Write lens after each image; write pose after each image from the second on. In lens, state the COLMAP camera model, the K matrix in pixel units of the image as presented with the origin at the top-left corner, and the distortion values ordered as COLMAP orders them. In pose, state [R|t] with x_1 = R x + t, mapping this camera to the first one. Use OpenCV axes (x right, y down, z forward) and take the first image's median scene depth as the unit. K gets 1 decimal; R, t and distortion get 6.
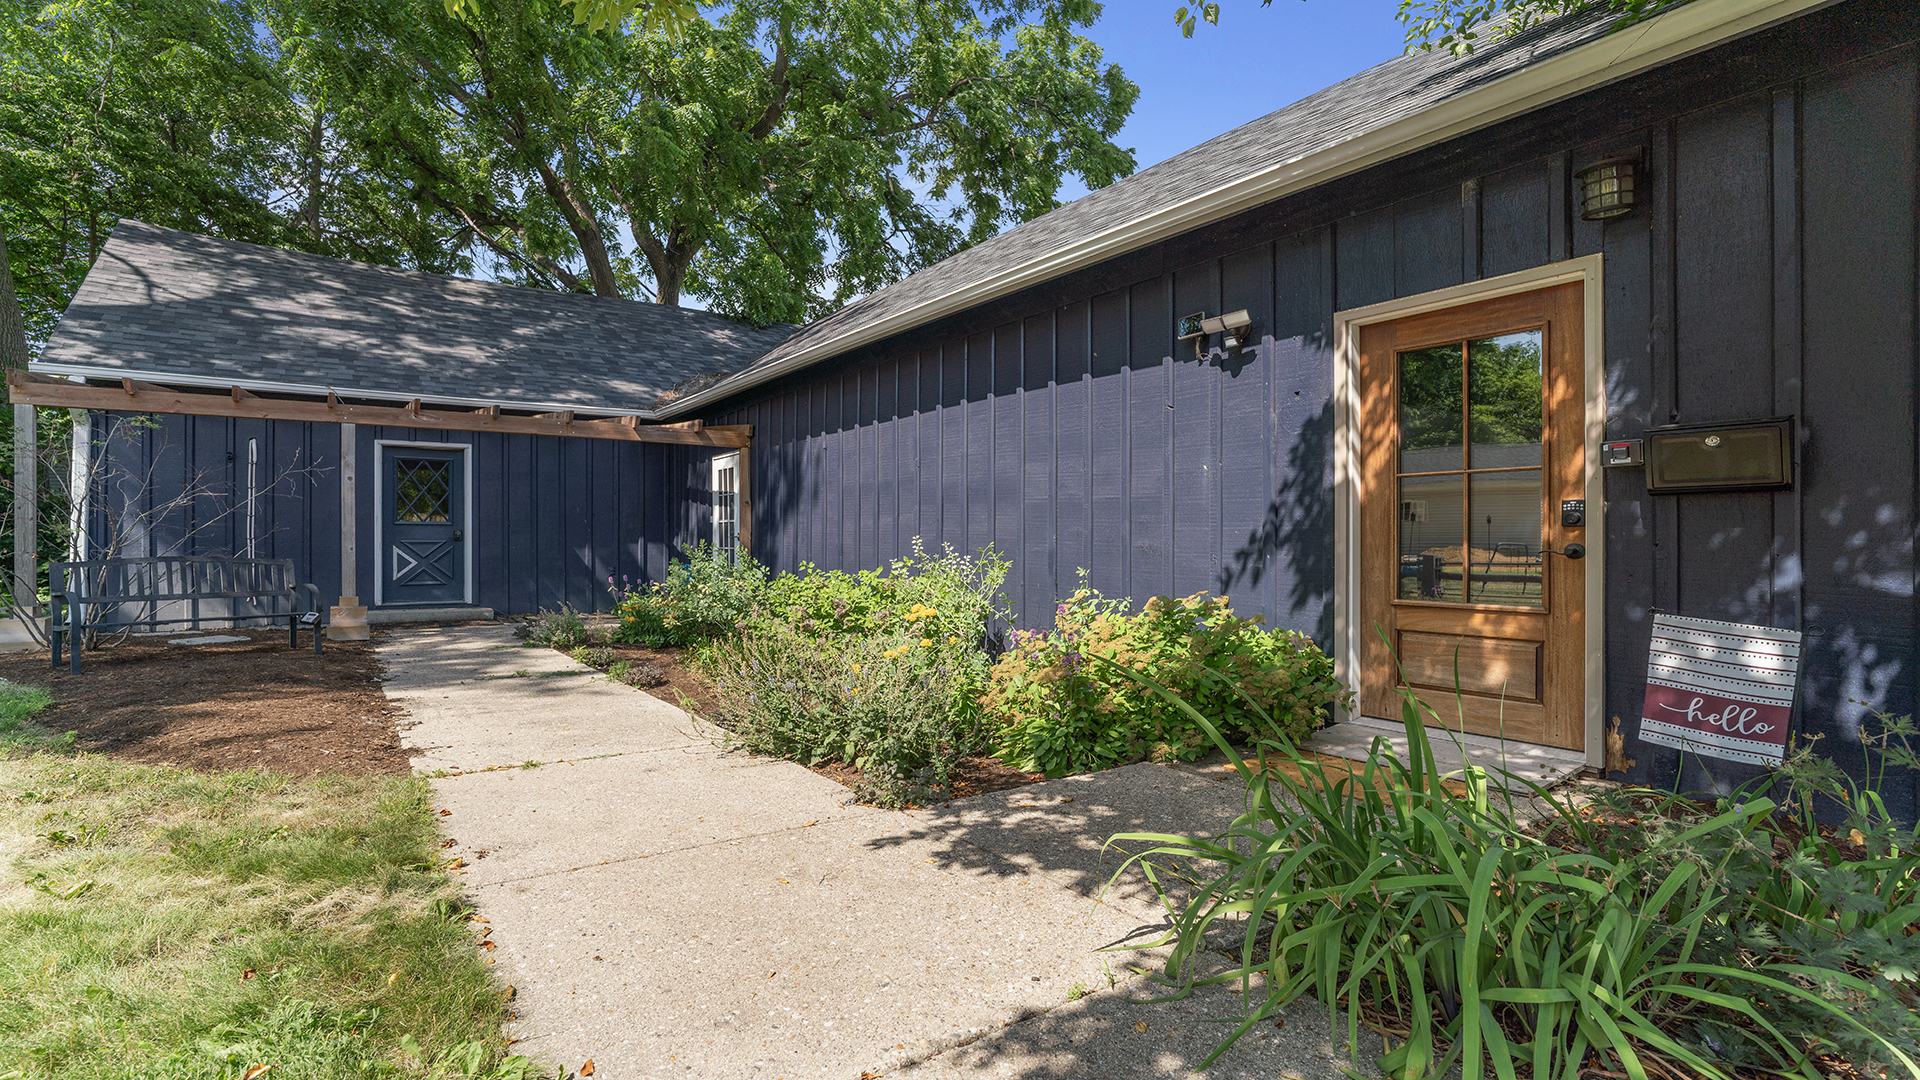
lens RADIAL K [[889.4, 0, 968.3], [0, 889.4, 546.8], [0, 0, 1]] dist [0.003724, 0.000835]
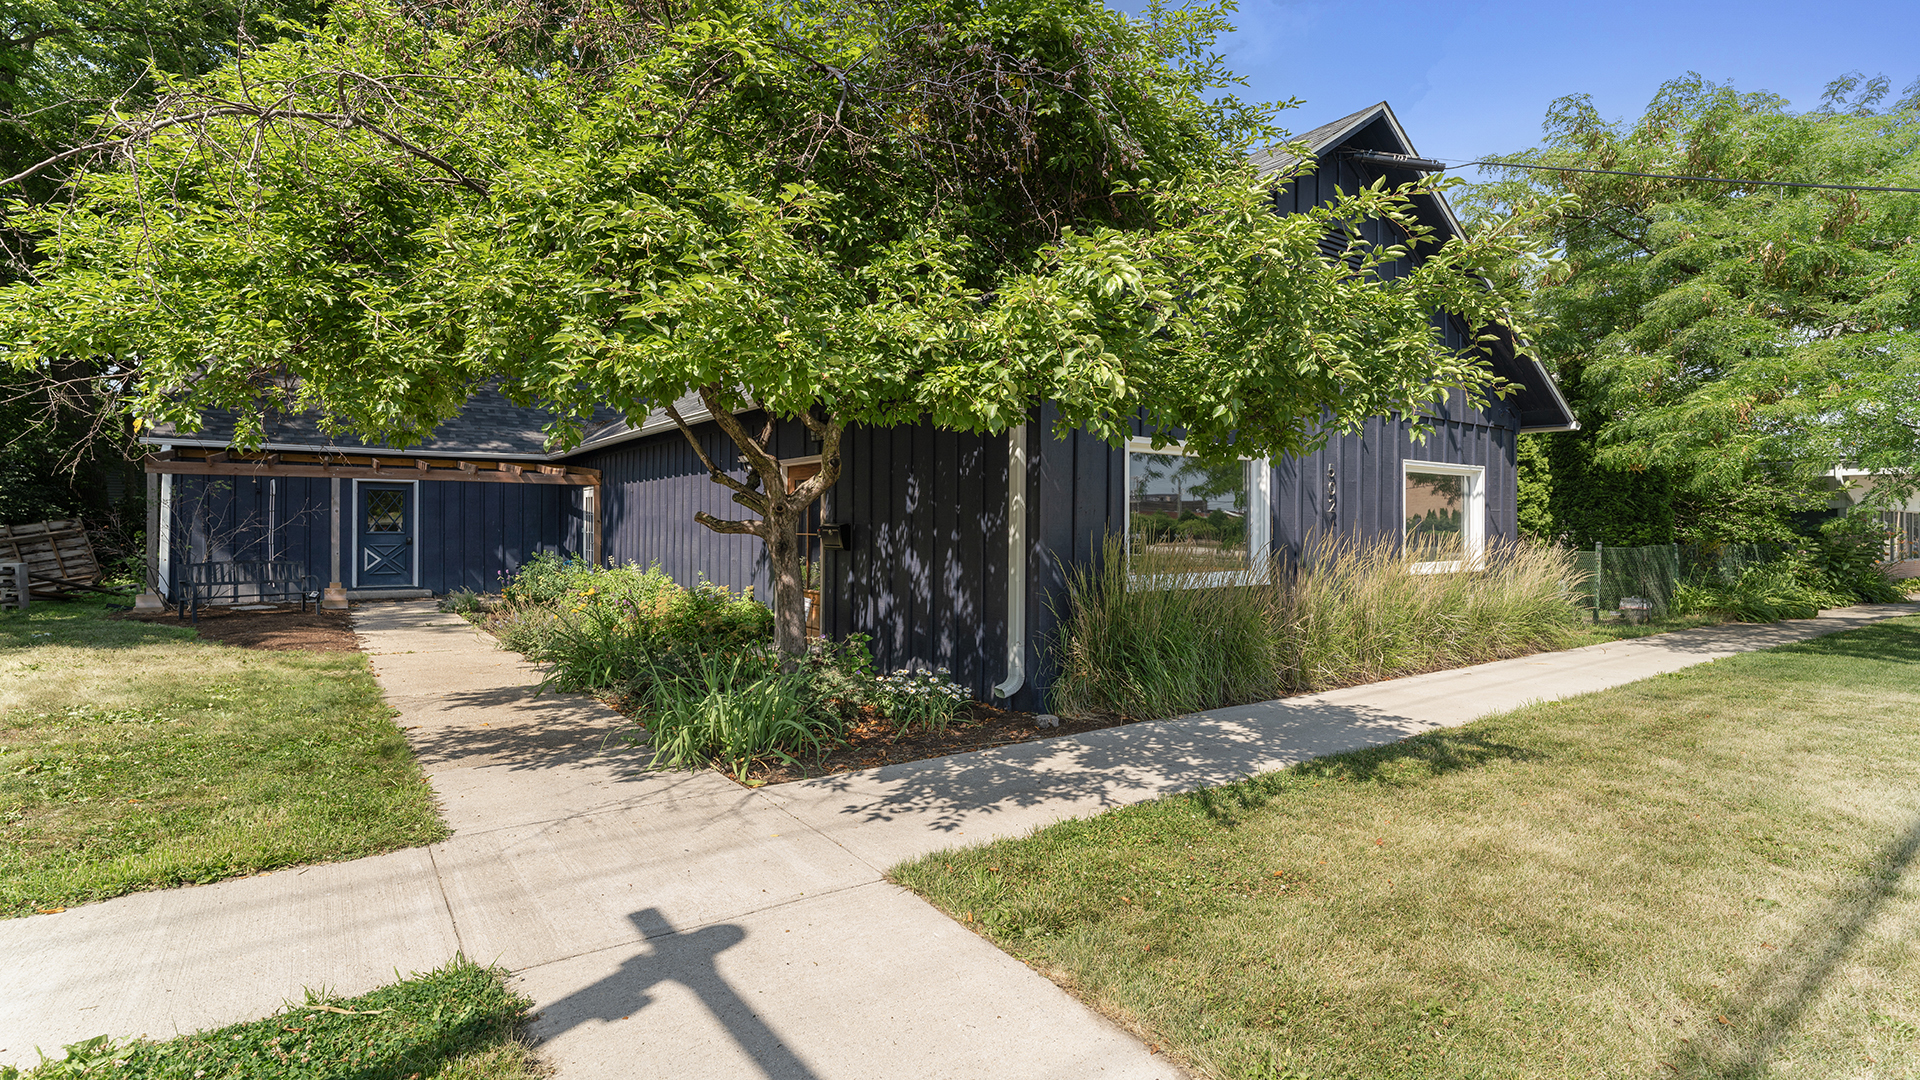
lens RADIAL K [[889.4, 0, 954.0], [0, 889.4, 520.6], [0, 0, 1]] dist [0.003724, 0.000835]
pose [[0.999991, 0.003802, 0.001674, 0.384868], [-0.003786, 0.999947, -0.009577, -0.041073], [-0.001710, 0.009570, 0.999953, -0.563065]]
